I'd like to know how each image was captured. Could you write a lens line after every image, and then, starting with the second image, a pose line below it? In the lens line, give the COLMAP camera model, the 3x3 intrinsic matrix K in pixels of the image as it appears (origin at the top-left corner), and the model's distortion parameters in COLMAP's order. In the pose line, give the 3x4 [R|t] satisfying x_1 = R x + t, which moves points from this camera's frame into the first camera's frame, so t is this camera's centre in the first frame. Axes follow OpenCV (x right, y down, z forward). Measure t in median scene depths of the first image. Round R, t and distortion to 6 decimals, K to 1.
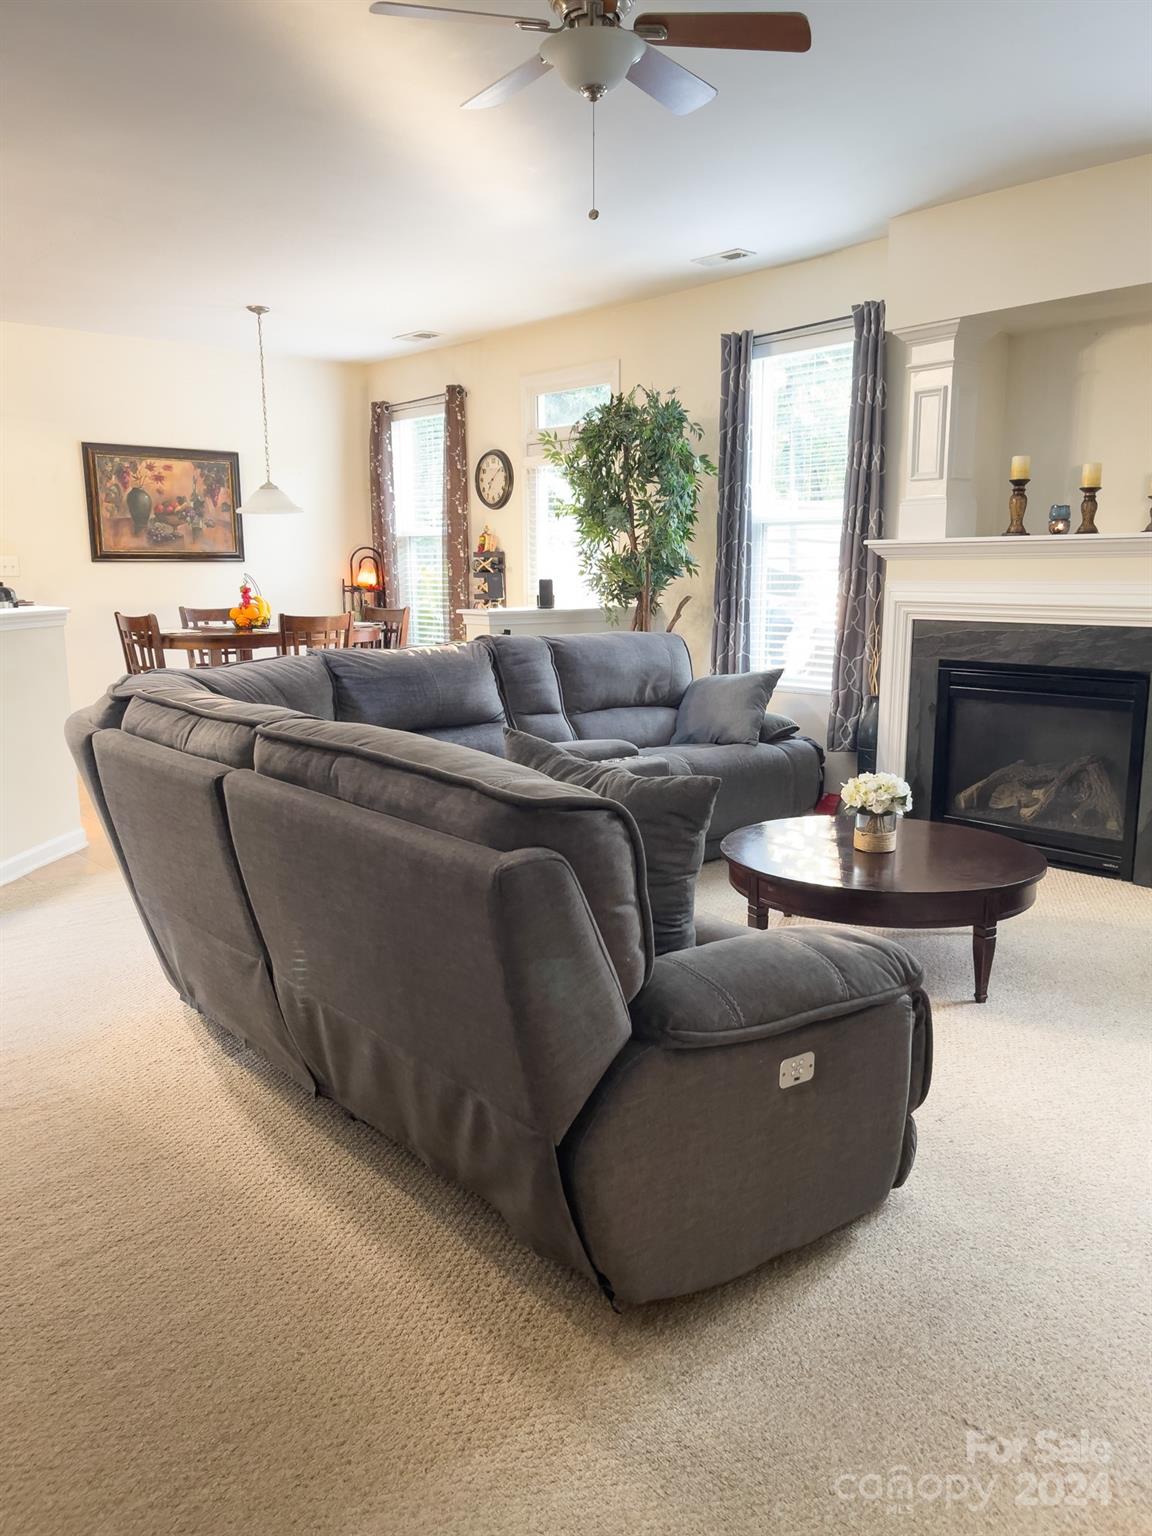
lens RADIAL K [[1157.3, 0, 576.9], [0, 1157.3, 767.2], [0, 0, 1]] dist [0.000135, 0.002357]
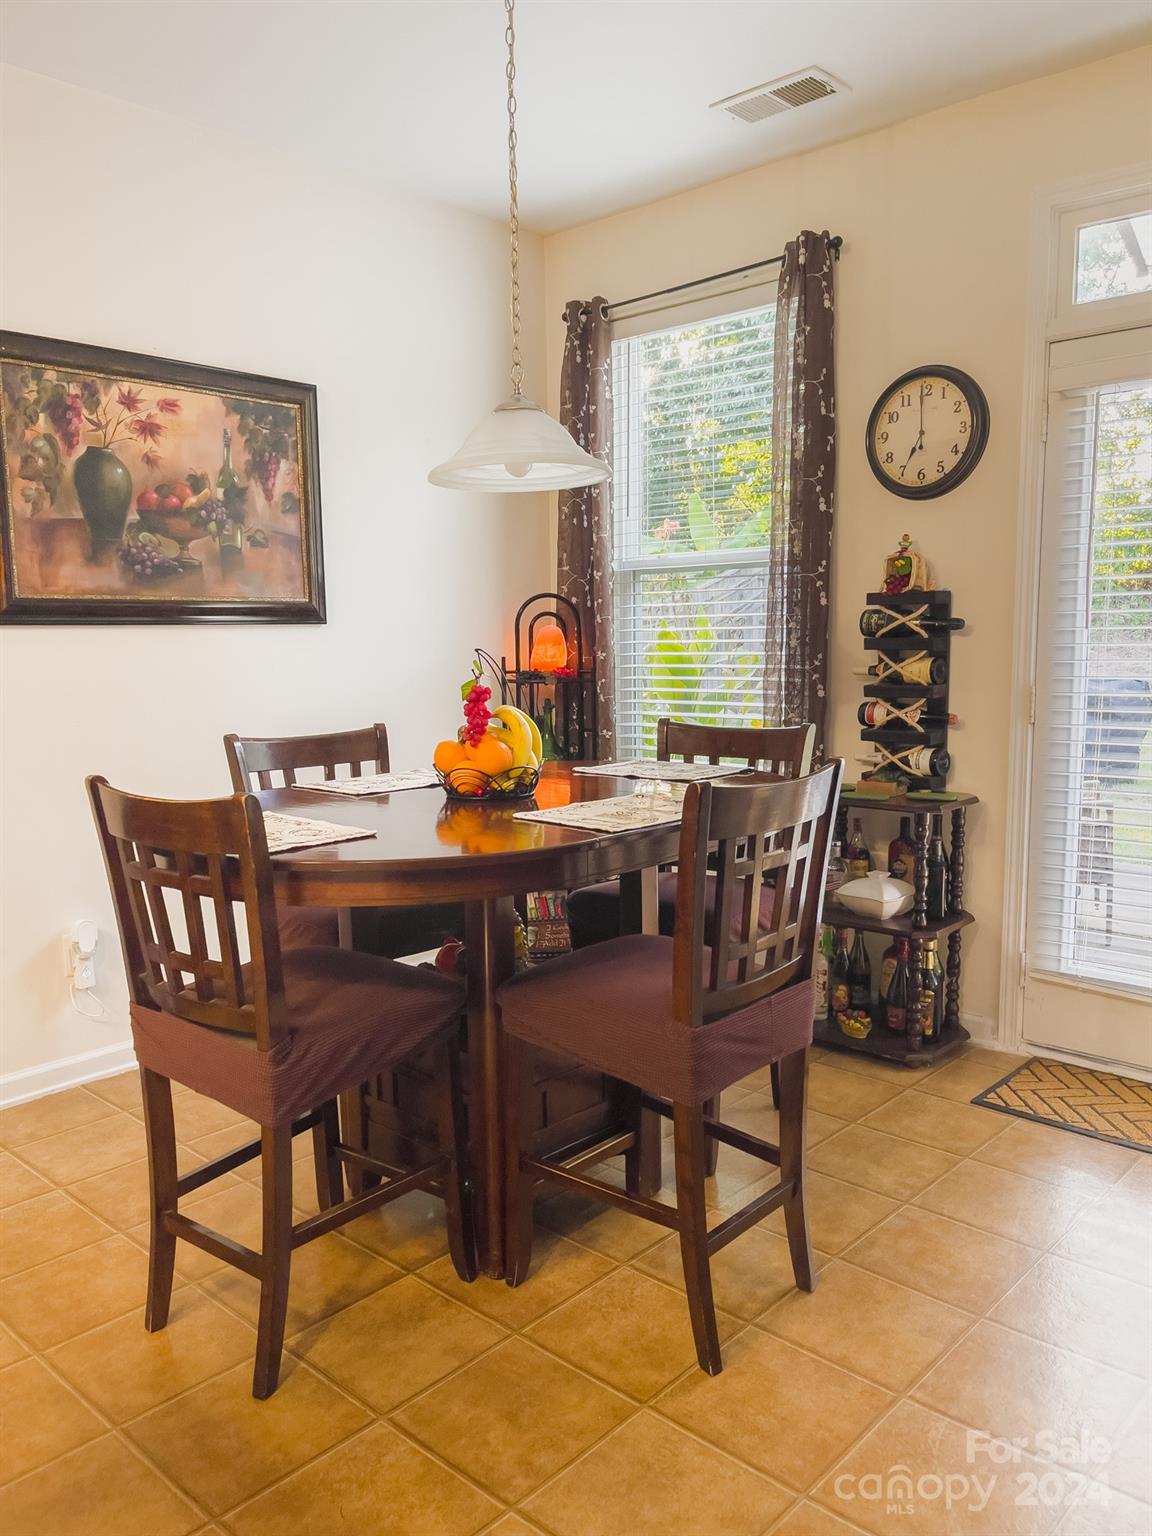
lens RADIAL K [[1157.3, 0, 574.3], [0, 1157.3, 774.0], [0, 0, 1]] dist [0.000135, 0.002357]
pose [[0.994214, -0.024435, 0.104601, -0.250234], [0.030298, 0.998036, -0.054830, -0.093742], [-0.103056, 0.057682, 0.993002, 0.561970]]
